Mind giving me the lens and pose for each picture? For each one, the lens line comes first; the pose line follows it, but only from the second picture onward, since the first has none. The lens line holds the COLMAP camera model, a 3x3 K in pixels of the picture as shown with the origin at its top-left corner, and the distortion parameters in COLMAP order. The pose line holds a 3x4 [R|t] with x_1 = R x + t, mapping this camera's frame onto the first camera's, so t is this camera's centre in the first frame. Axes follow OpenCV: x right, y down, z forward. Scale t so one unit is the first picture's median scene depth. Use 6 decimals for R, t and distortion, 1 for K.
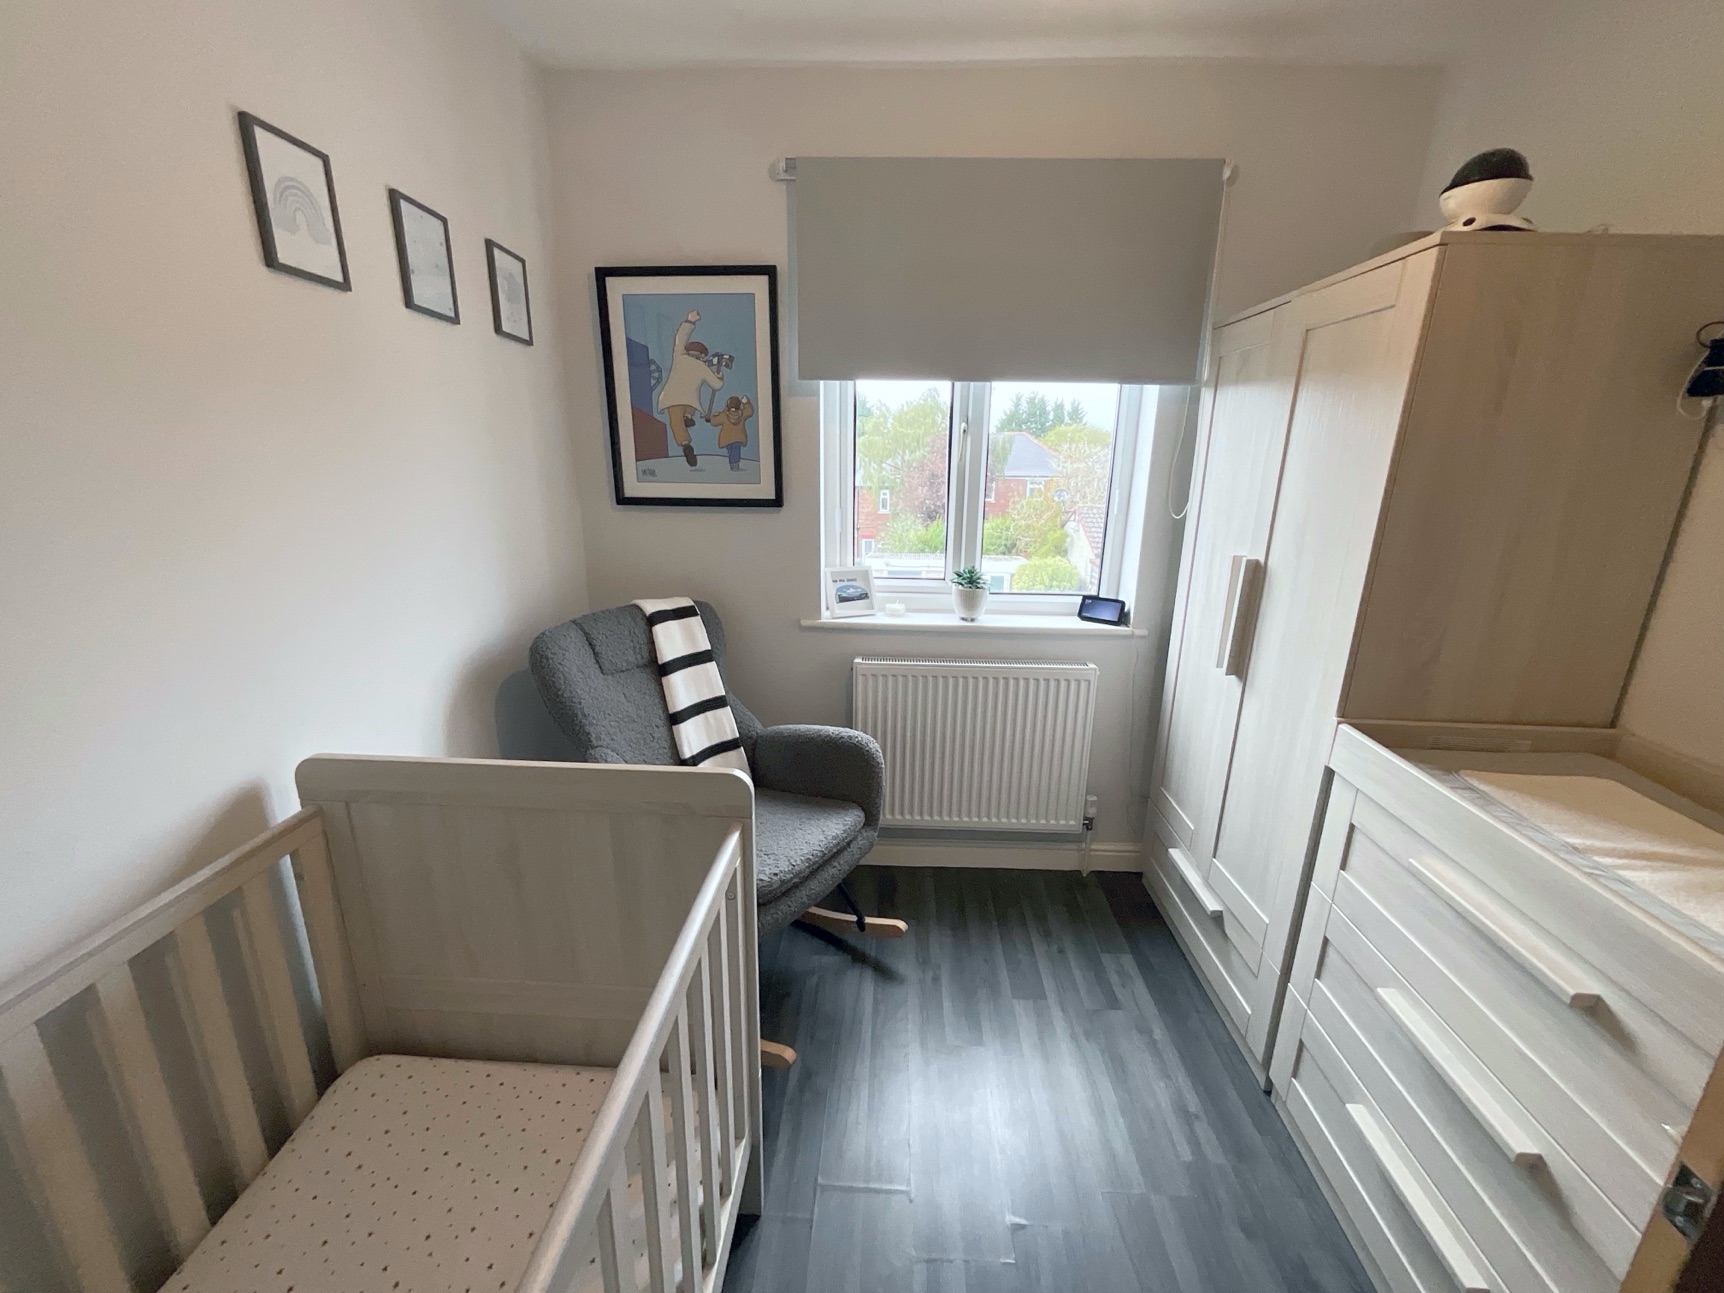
lens RADIAL K [[699.8, 0, 864.3], [0, 699.8, 644.2], [0, 0, 1]] dist [-0.000670, -0.000026]
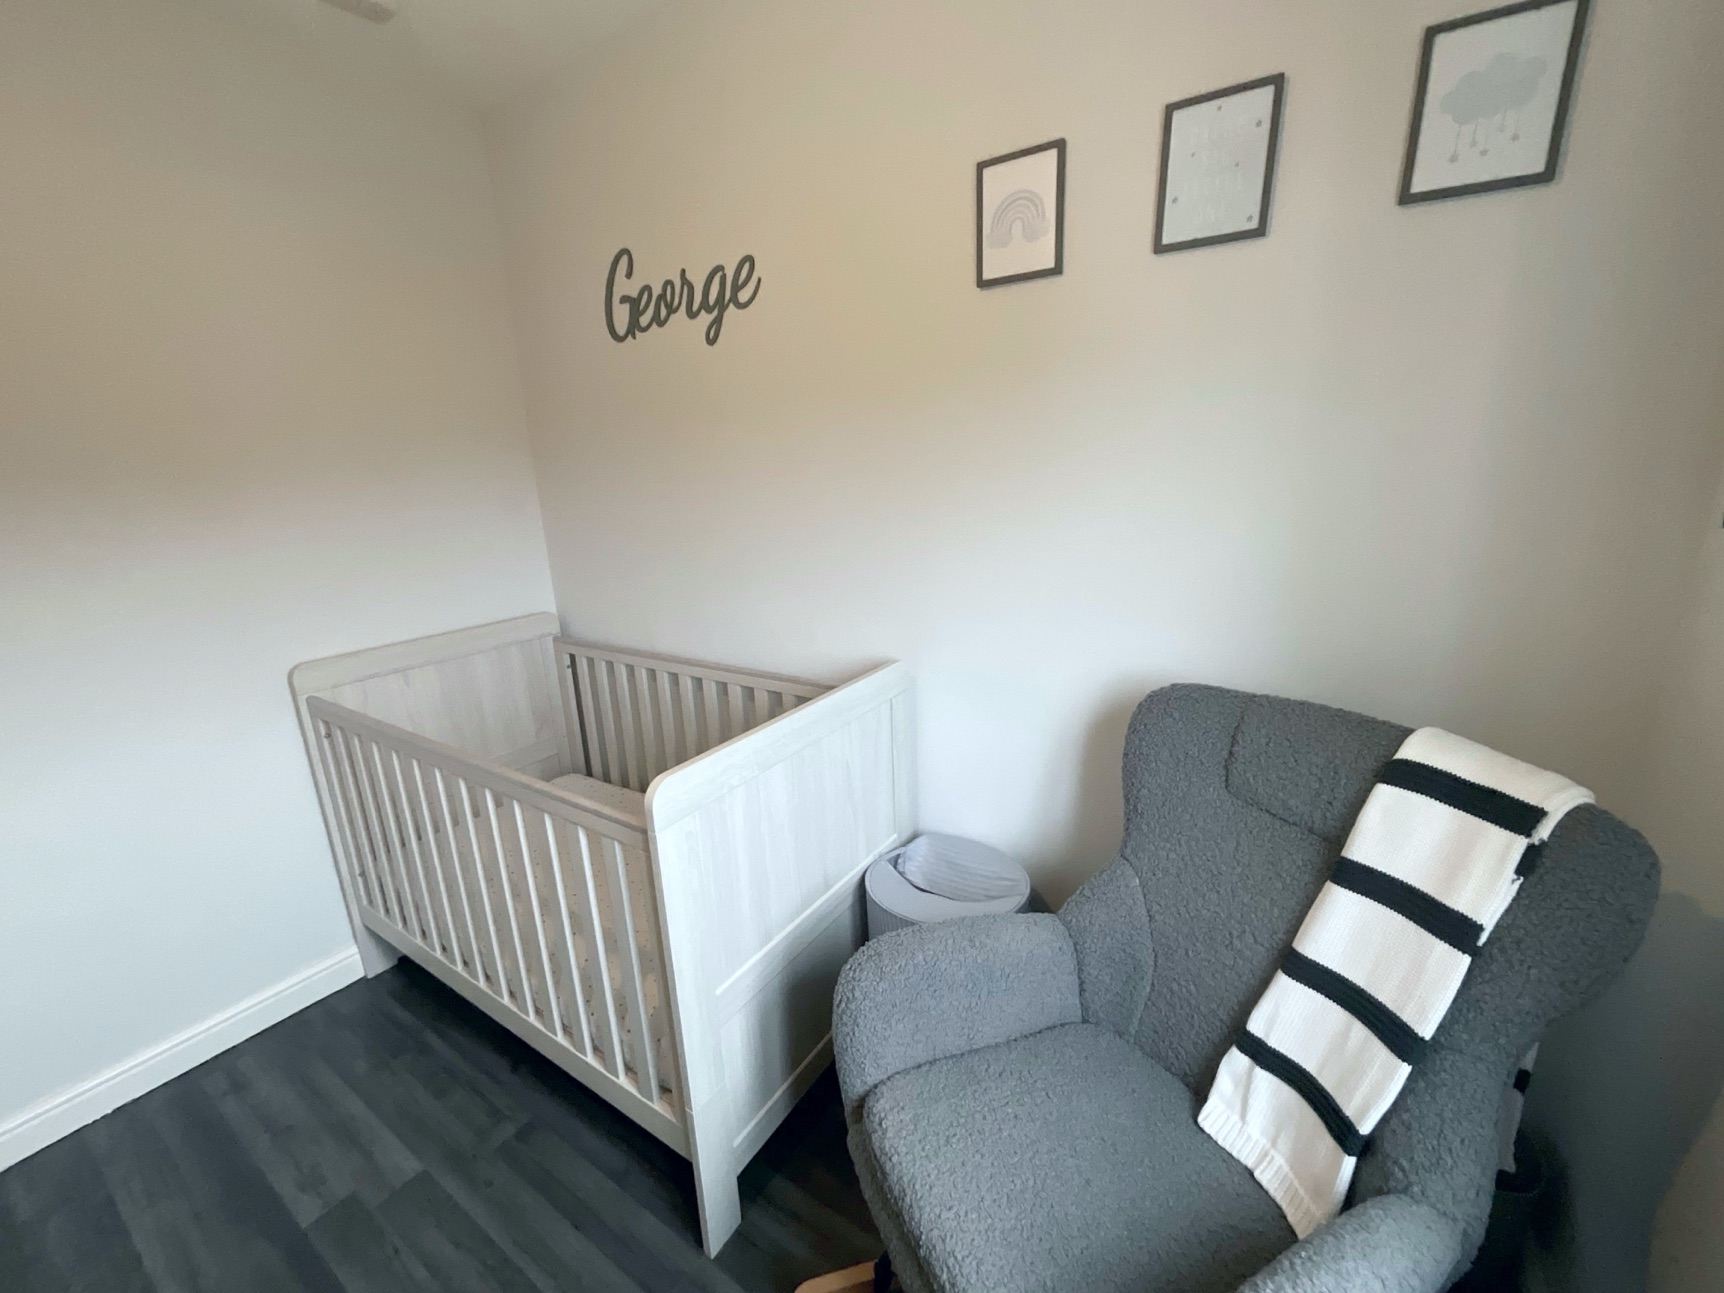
lens RADIAL K [[695.2, 0, 862.0], [0, 695.2, 646.5], [0, 0, 1]] dist [-0.003317, 0.004633]
pose [[-0.517514, 0.223856, -0.825874, 0.220790], [-0.191500, 0.910391, 0.366764, -0.200963], [0.833971, 0.347960, -0.428272, 0.845564]]
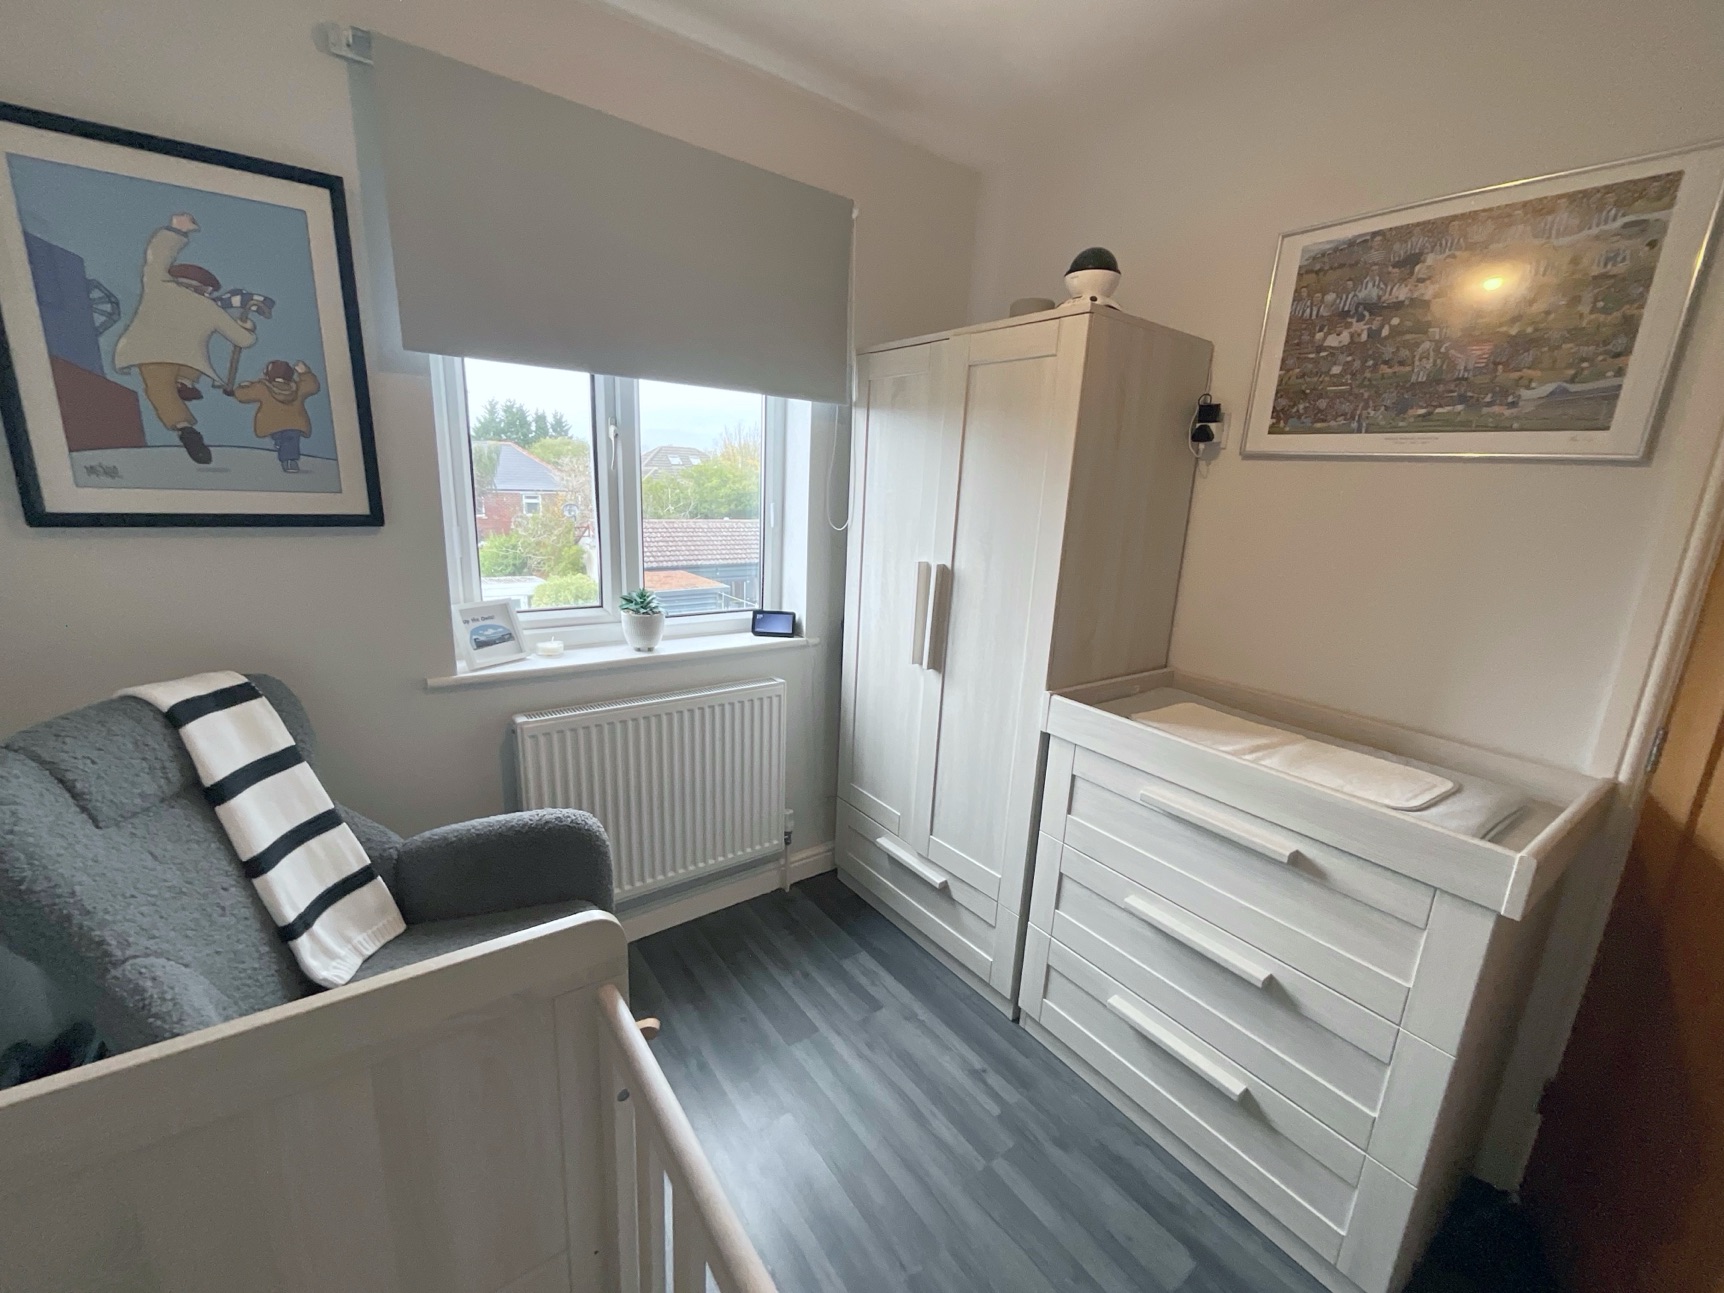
lens RADIAL K [[697.7, 0, 864.3], [0, 697.7, 644.2], [0, 0, 1]] dist [-0.001090, 0.000099]
pose [[0.777639, -0.121252, 0.616909, -0.199110], [0.133418, 0.990704, 0.026541, -0.032168], [-0.614392, 0.061668, 0.786587, 0.160498]]
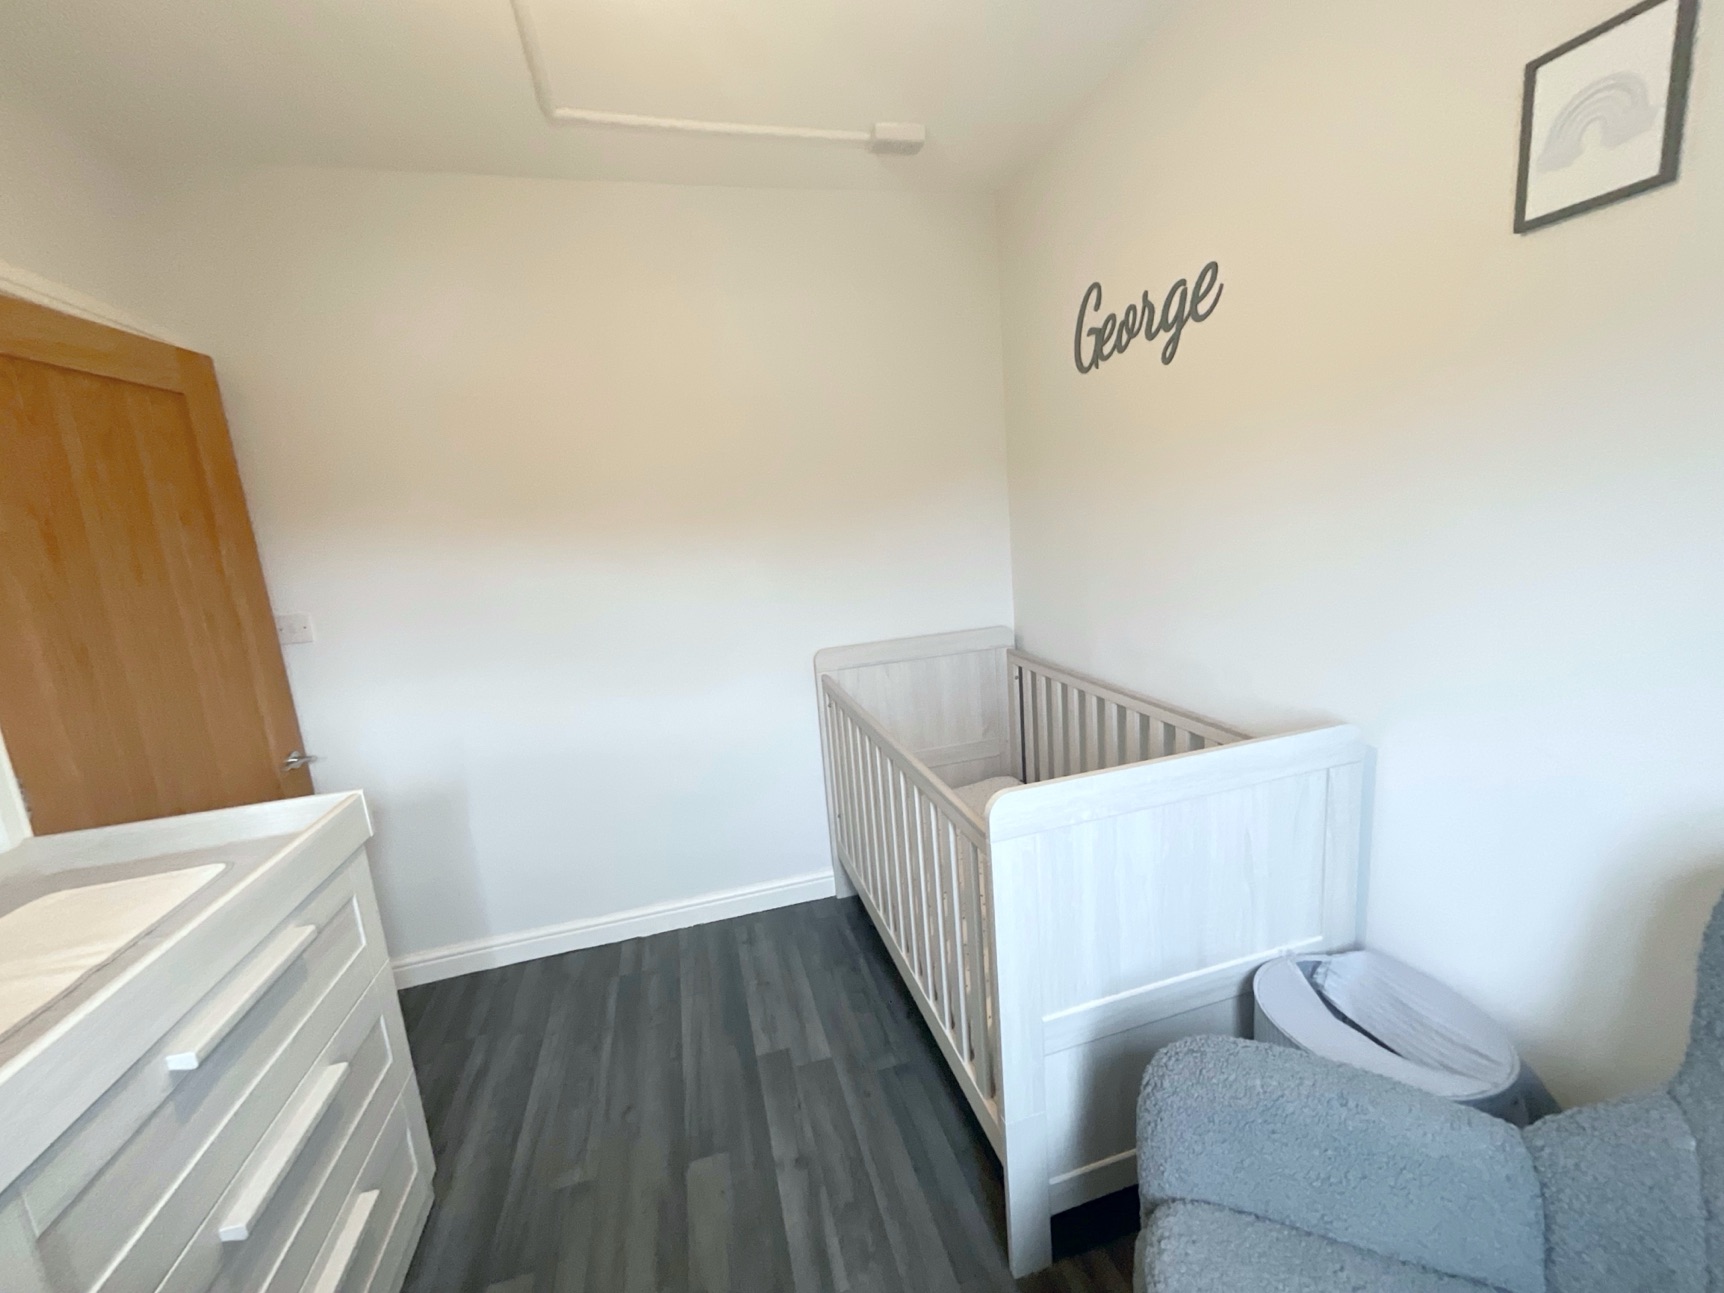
lens RADIAL K [[690.9, 0, 866.9], [0, 690.9, 650.2], [0, 0, 1]] dist [0.000488, 0.000495]
pose [[-0.945268, 0.118962, -0.303837, 0.146147], [-0.022451, 0.905251, 0.424283, -0.222928], [0.325523, 0.407883, -0.853034, 0.916186]]
